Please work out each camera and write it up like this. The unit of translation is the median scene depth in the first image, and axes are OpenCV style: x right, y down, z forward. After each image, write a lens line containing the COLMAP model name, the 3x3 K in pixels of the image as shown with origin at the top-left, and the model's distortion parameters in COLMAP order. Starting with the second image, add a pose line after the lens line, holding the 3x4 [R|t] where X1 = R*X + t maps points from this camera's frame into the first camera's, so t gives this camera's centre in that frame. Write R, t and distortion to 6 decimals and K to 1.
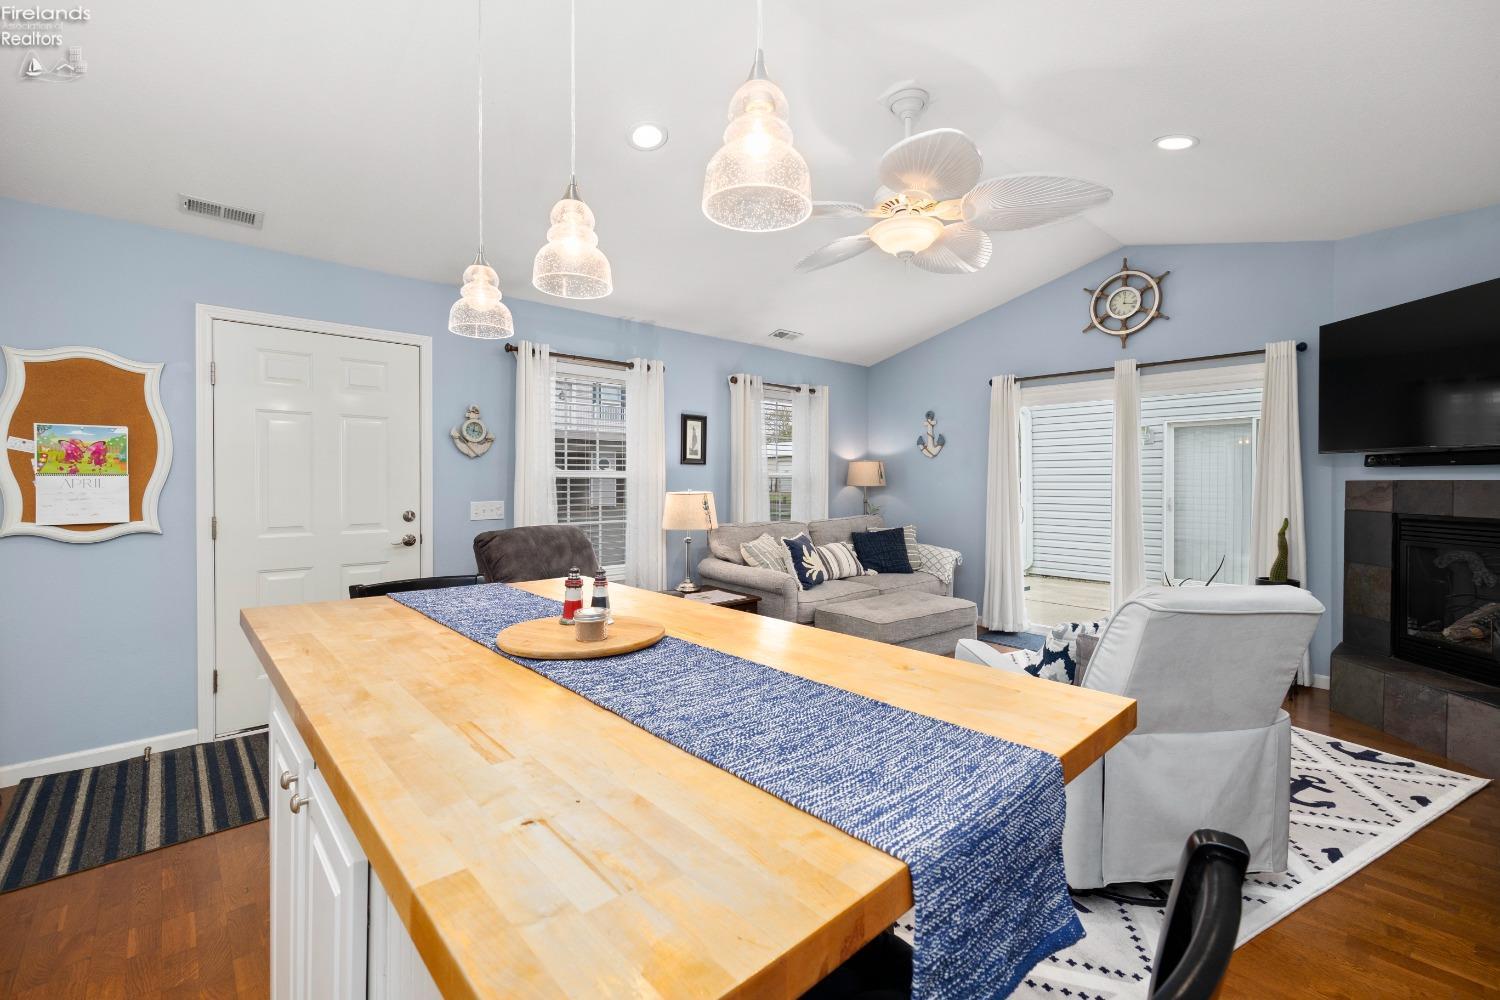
lens RADIAL K [[638.4, 0, 748.2], [0, 638.4, 490.8], [0, 0, 1]] dist [0.010100, -0.001417]
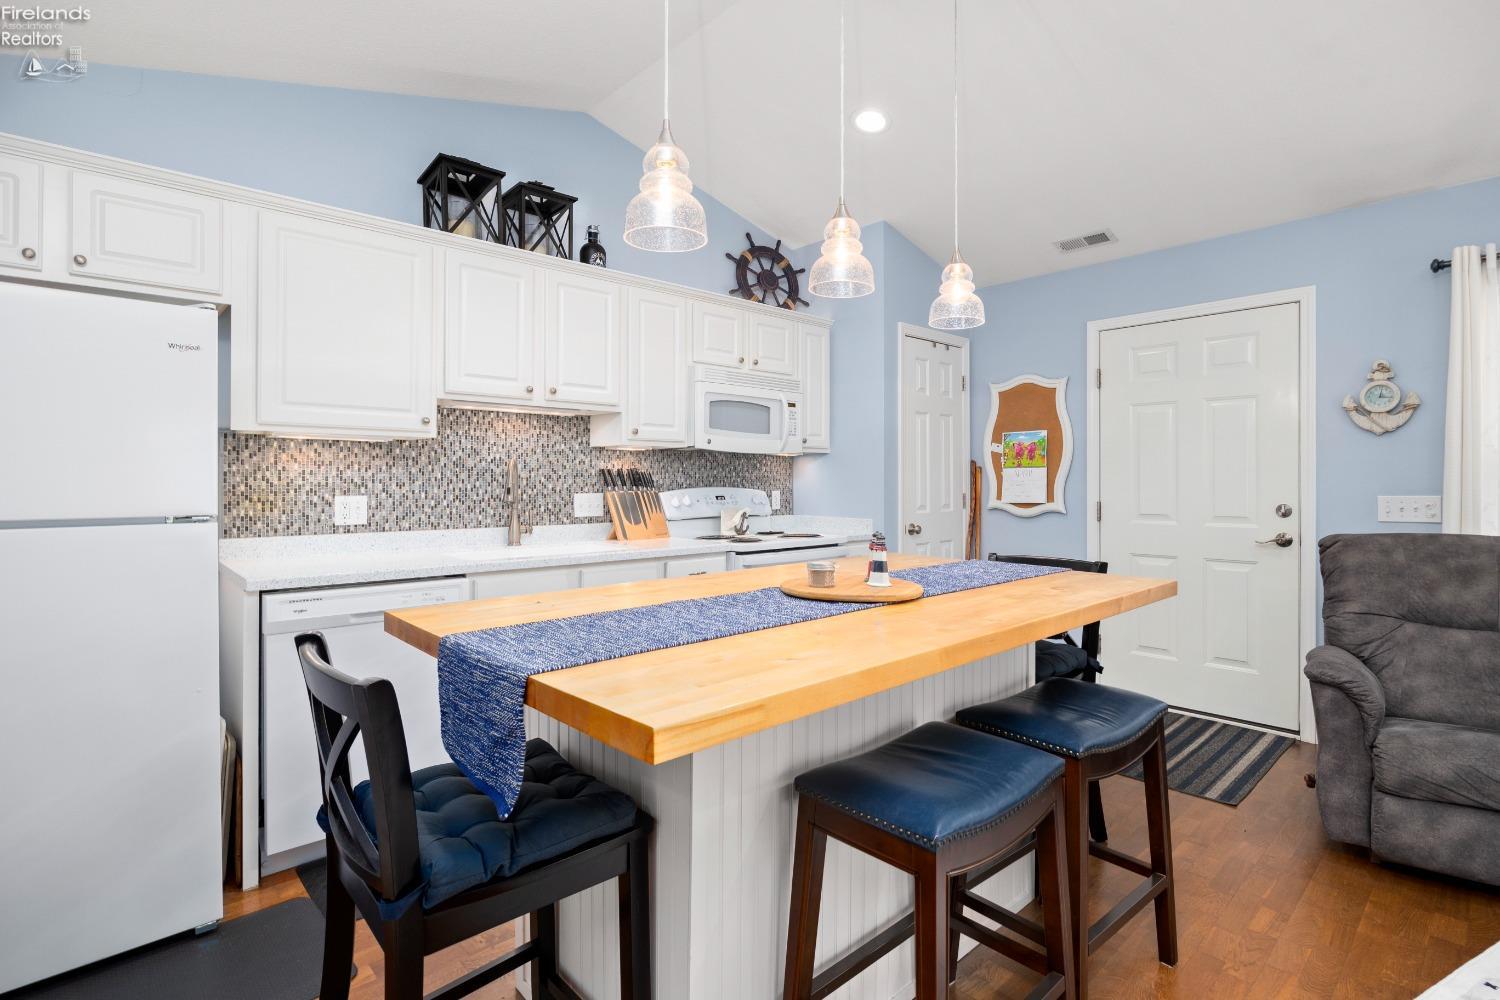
lens RADIAL K [[729.2, 0, 746.3], [0, 729.2, 489.5], [0, 0, 1]] dist [-0.014977, 0.000543]
pose [[0.006118, 0.007236, -0.999955, 0.347918], [-0.012592, 0.999895, 0.007158, 0.012387], [0.999902, 0.012548, 0.006208, 0.261384]]
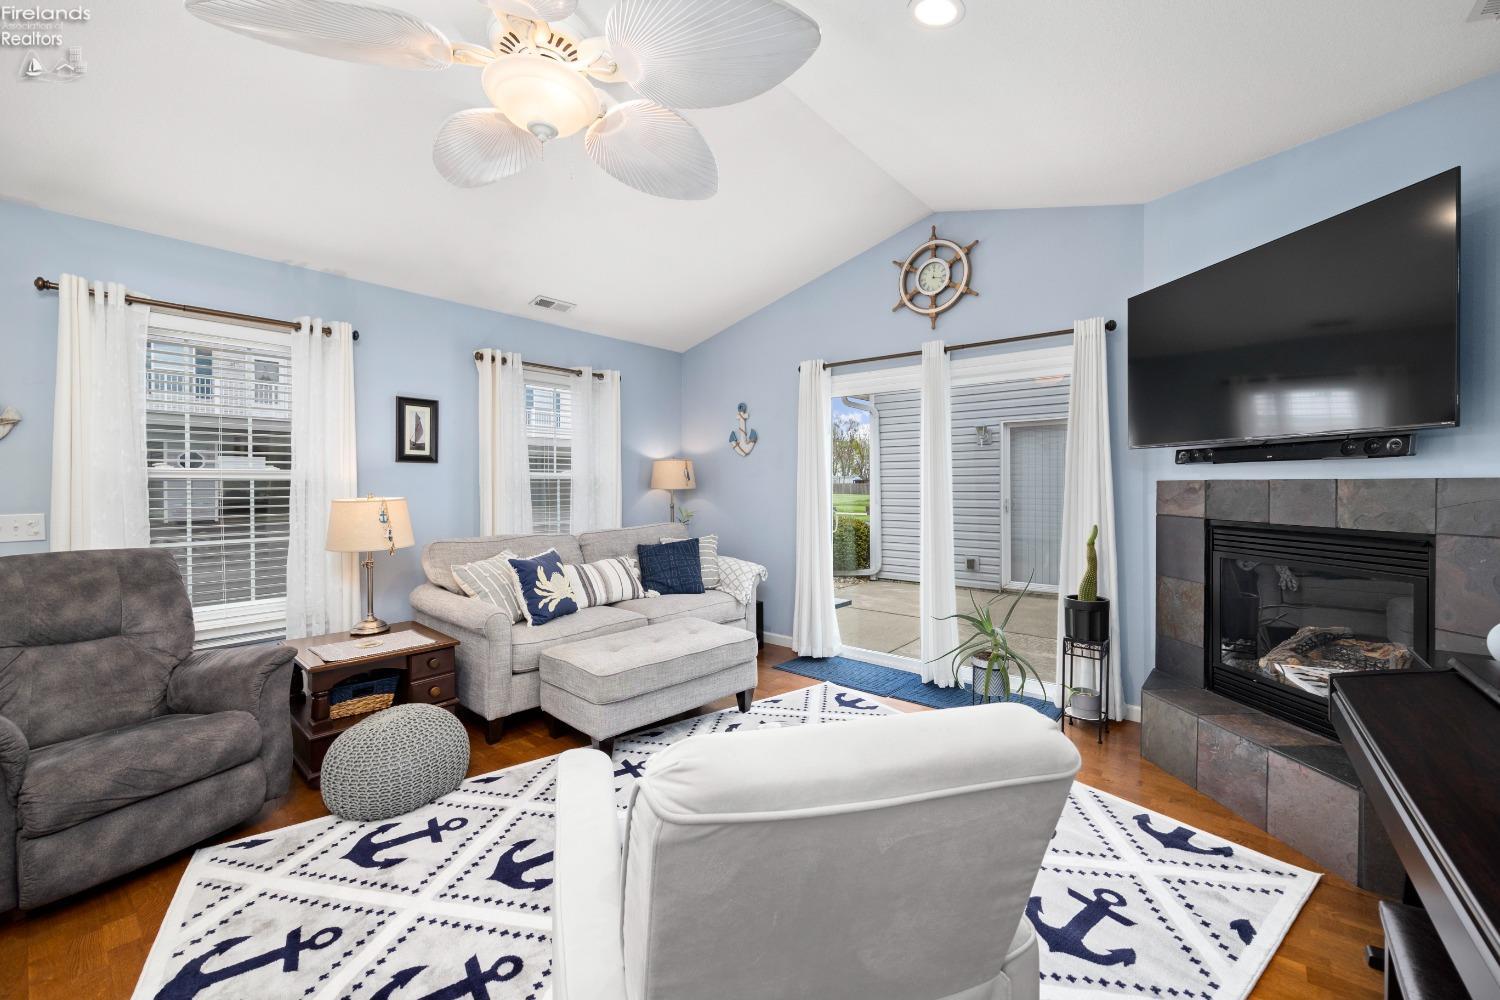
lens RADIAL K [[606.2, 0, 751.7], [0, 606.2, 490.0], [0, 0, 1]] dist [-0.000406, -0.000156]
pose [[0.989345, -0.004563, 0.145519, 0.249205], [0.005292, 0.999975, -0.004621, -0.002090], [-0.145495, 0.005342, 0.989345, 0.251575]]
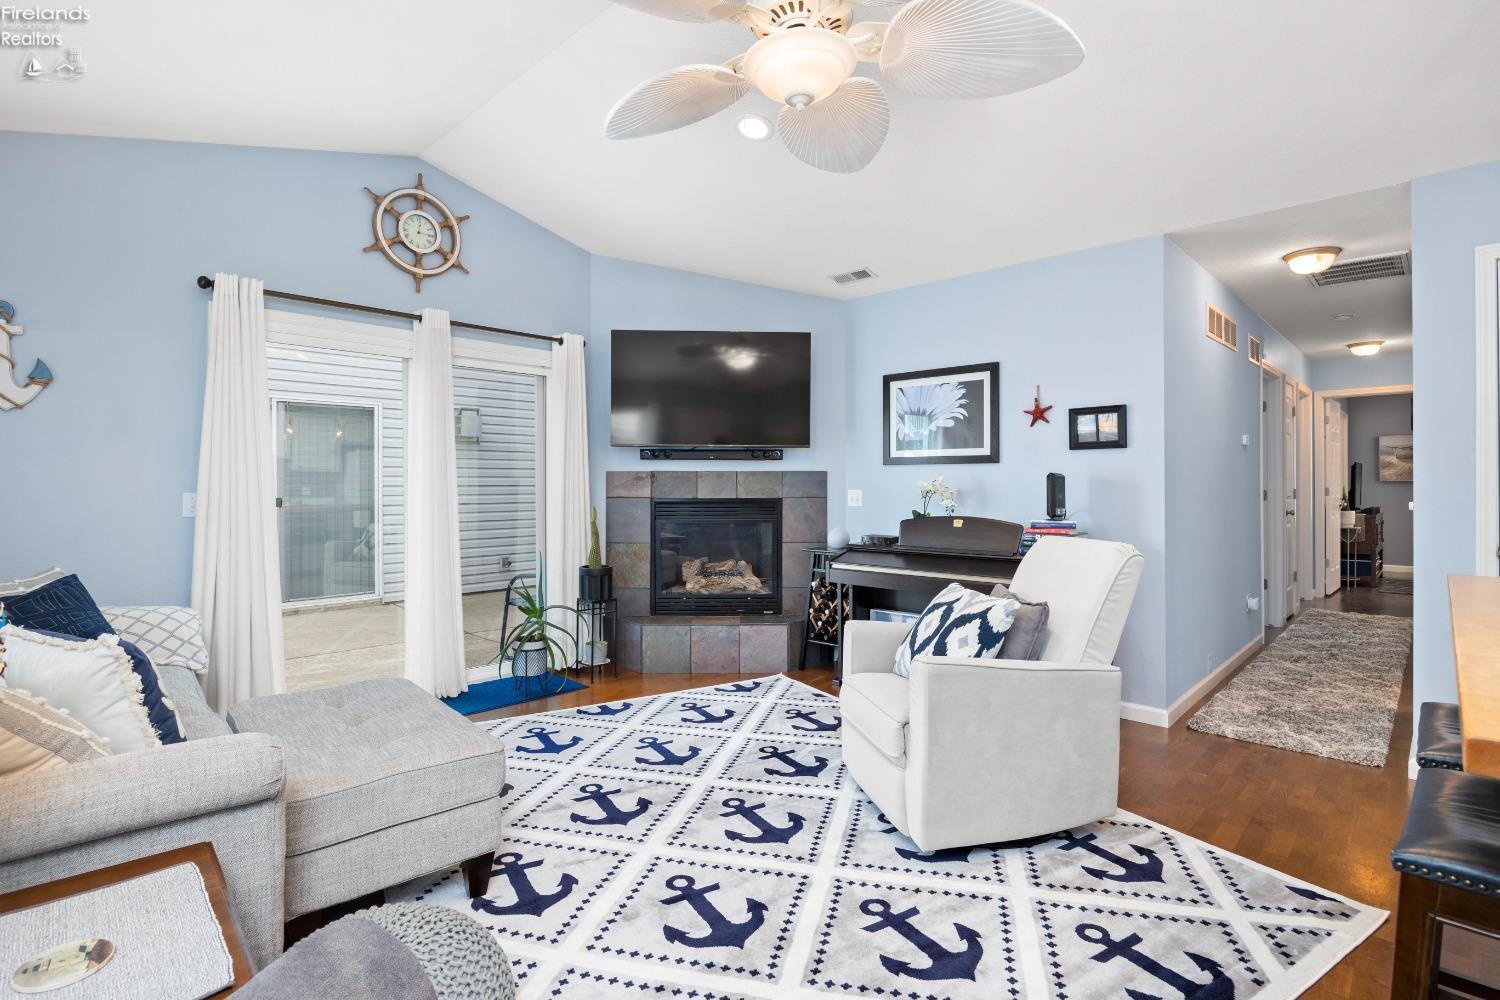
lens RADIAL K [[729.2, 0, 746.3], [0, 729.2, 489.5], [0, 0, 1]] dist [-0.014977, 0.000543]
pose [[-0.065898, -0.009508, 0.997781, -0.323974], [0.014320, 0.999843, 0.010473, 0.005473], [-0.997724, 0.014979, -0.065752, 0.758174]]
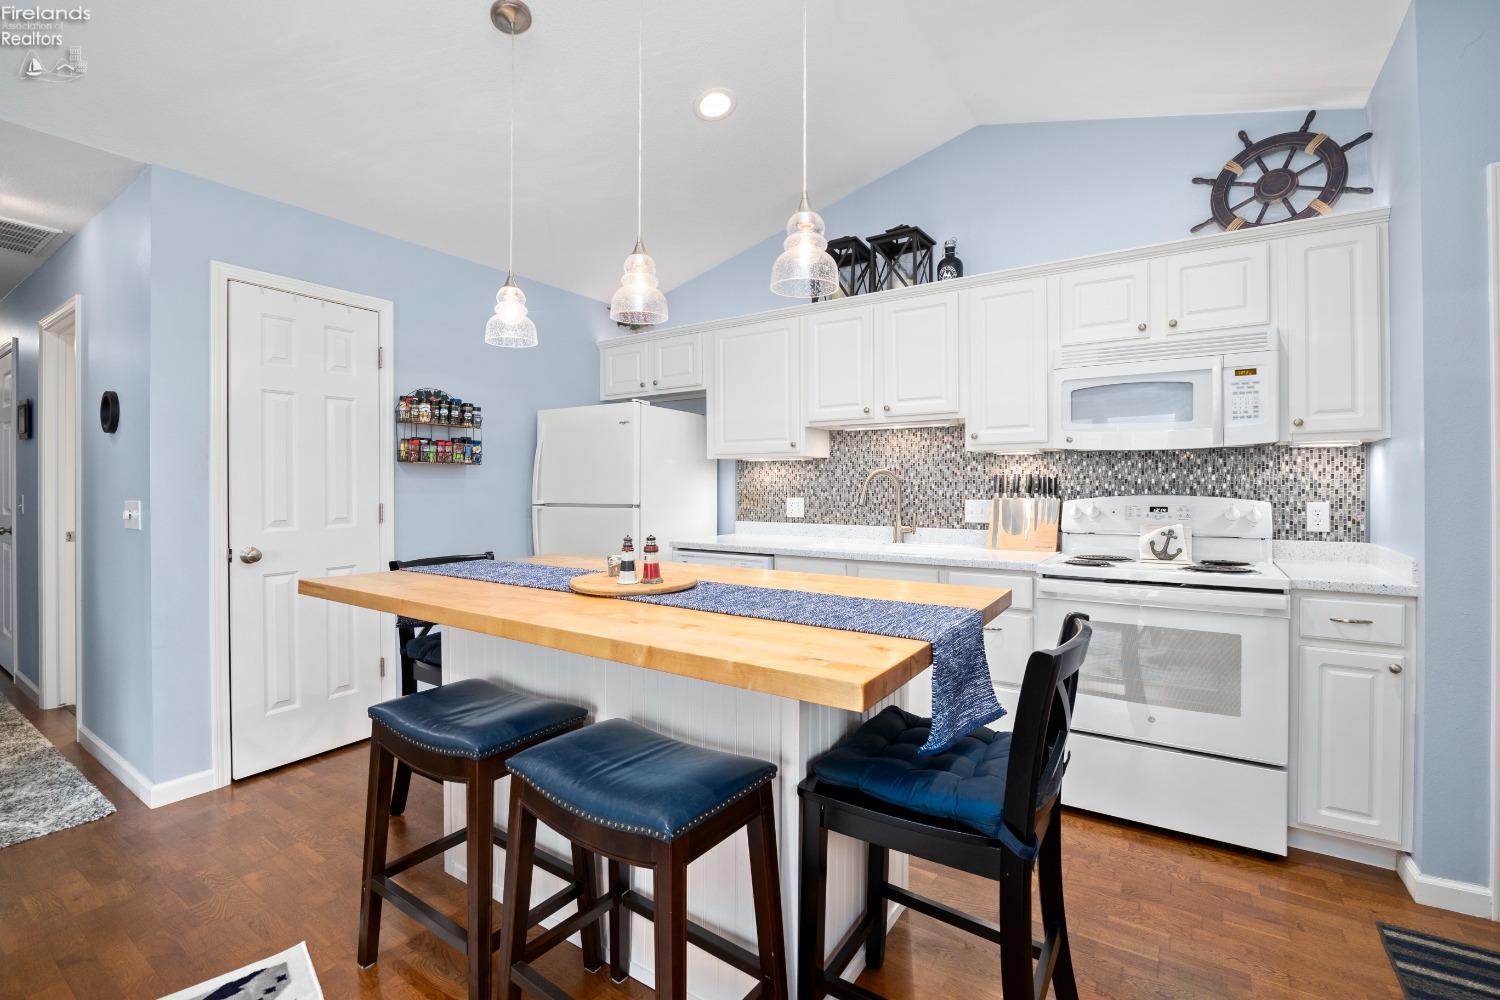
lens RADIAL K [[661.1, 0, 749.5], [0, 661.1, 489.3], [0, 0, 1]] dist [-0.010511, -0.000051]
pose [[-0.970121, -0.002249, -0.242610, -0.051047], [-0.005996, 0.999874, 0.014707, 0.003330], [0.242547, 0.015722, -0.970012, 0.770170]]
